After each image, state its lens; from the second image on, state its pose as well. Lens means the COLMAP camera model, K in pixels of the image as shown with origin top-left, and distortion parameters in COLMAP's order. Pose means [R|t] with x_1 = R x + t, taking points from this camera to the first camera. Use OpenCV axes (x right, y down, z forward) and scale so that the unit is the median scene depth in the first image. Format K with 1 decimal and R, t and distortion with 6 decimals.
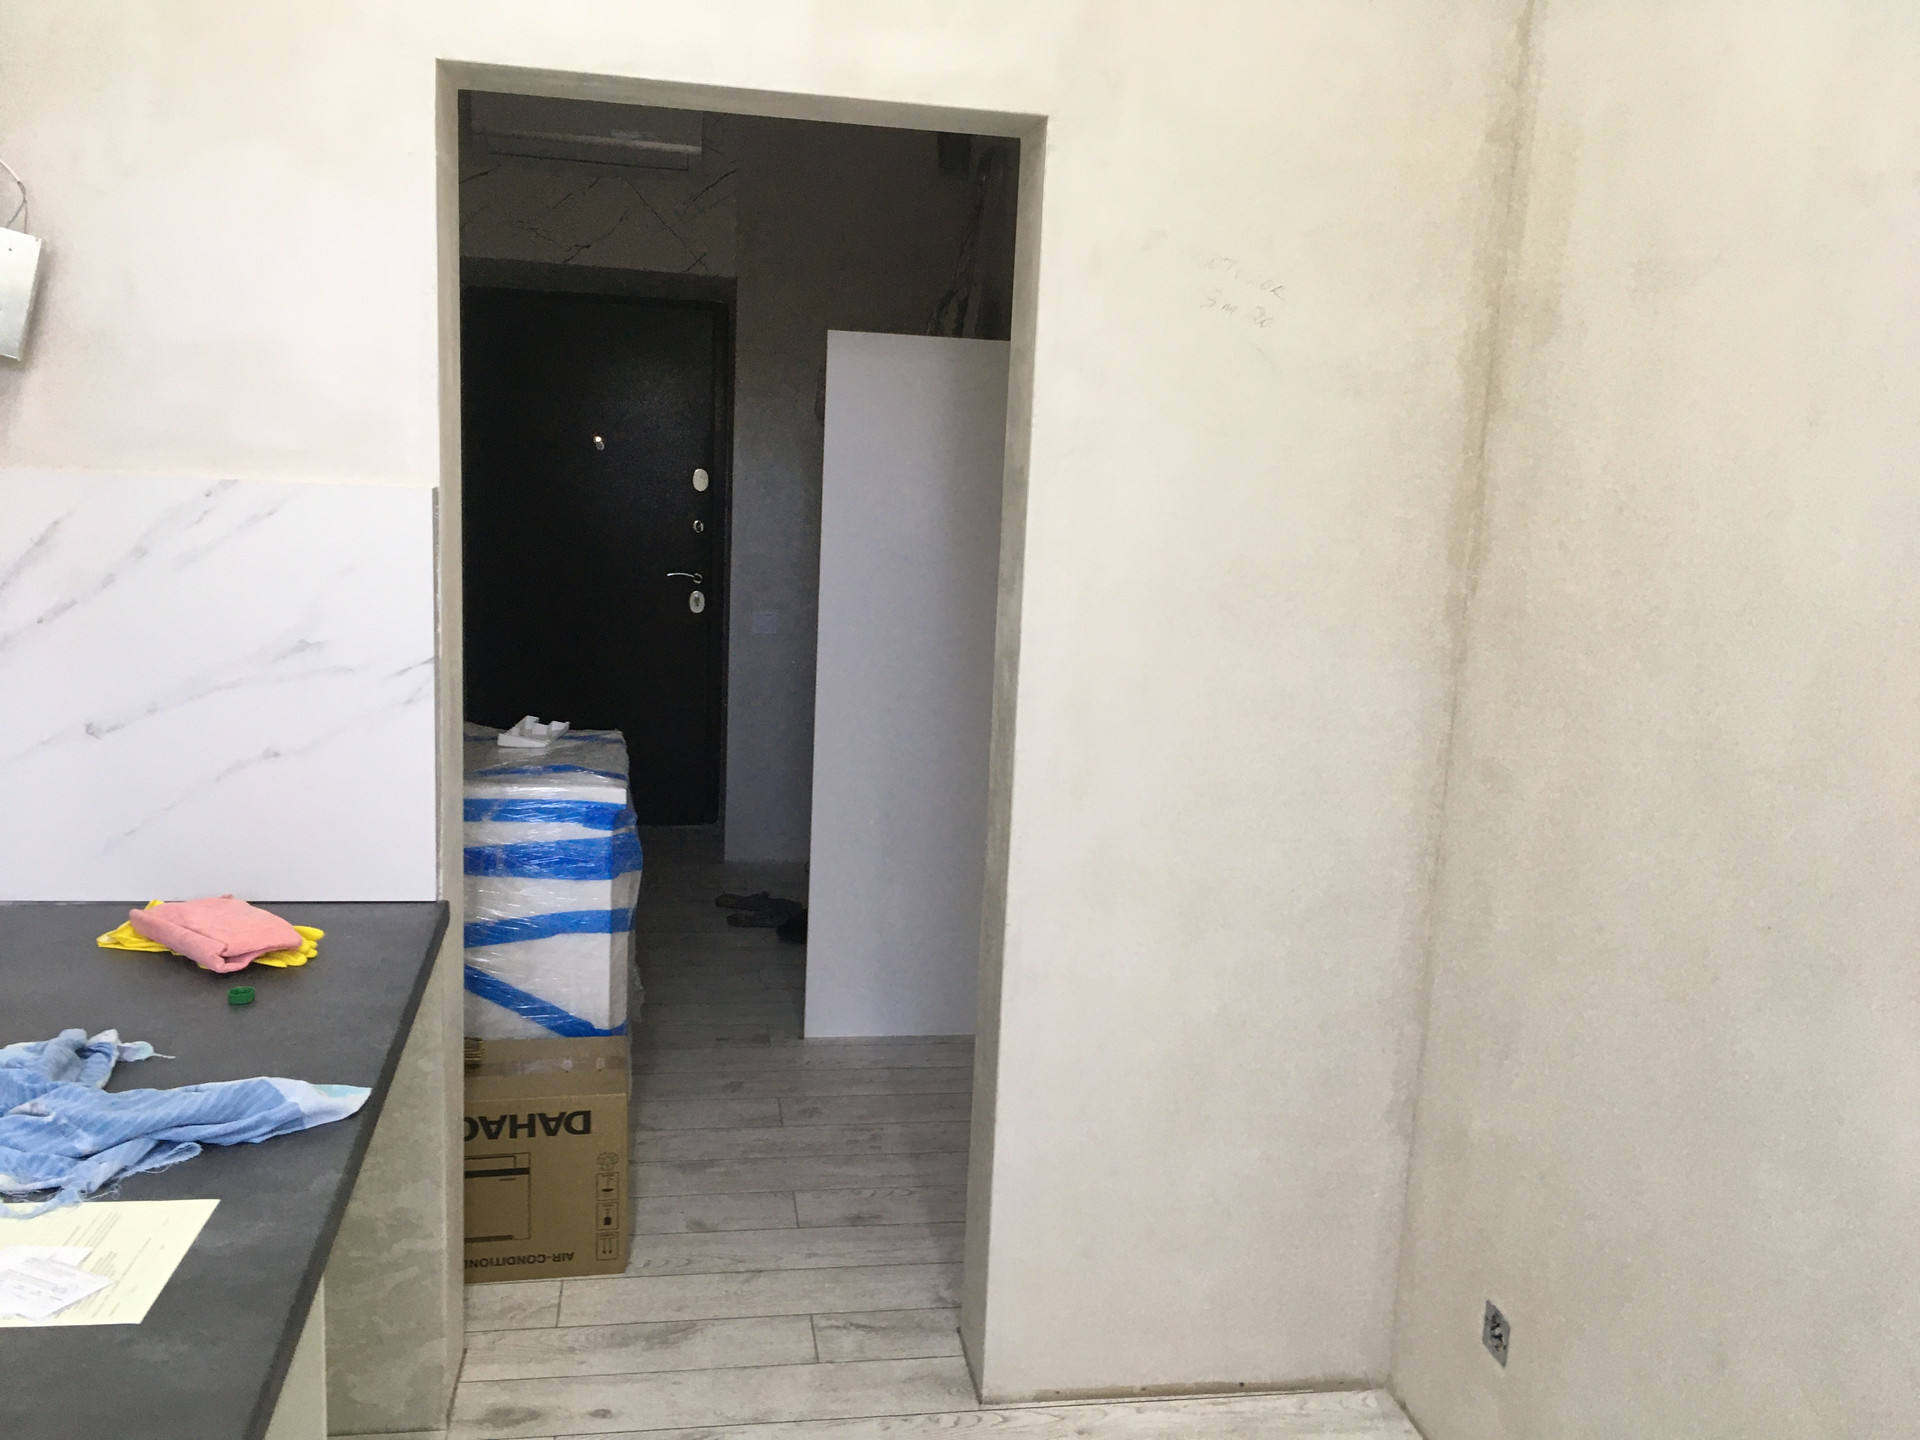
lens RADIAL K [[1618.8, 0, 960.4], [0, 1618.8, 727.5], [0, 0, 1]] dist [0.064140, -0.086227]
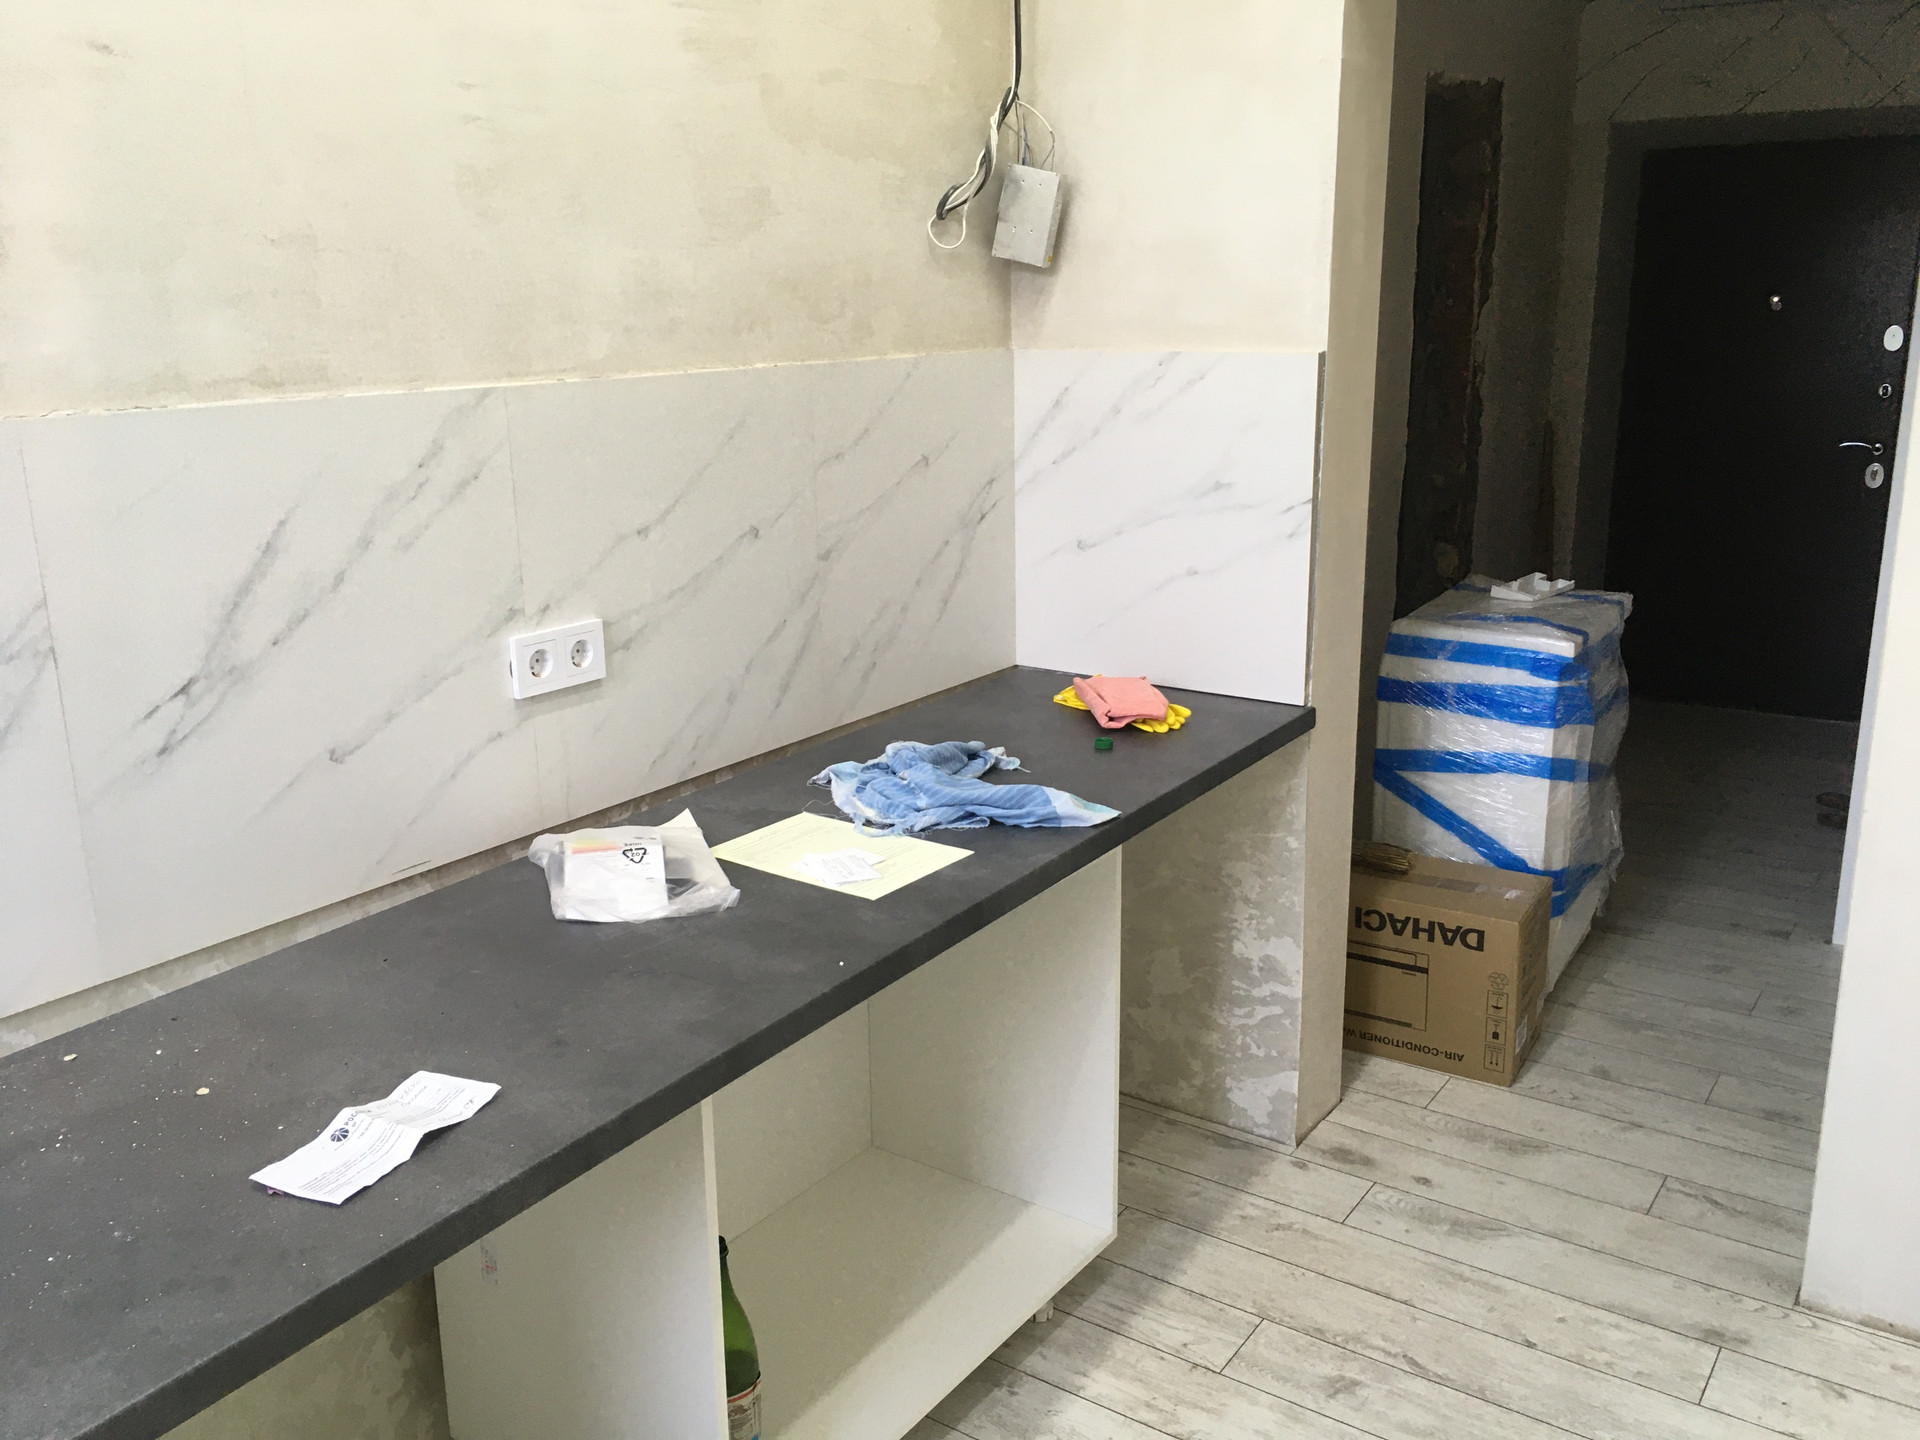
lens RADIAL K [[1618.8, 0, 968.7], [0, 1618.8, 709.4], [0, 0, 1]] dist [0.064140, -0.086227]
pose [[0.720900, 0.117855, -0.682945, 0.231995], [-0.076097, 0.992937, 0.091025, 0.014887], [0.688849, -0.013650, 0.724777, -0.017283]]
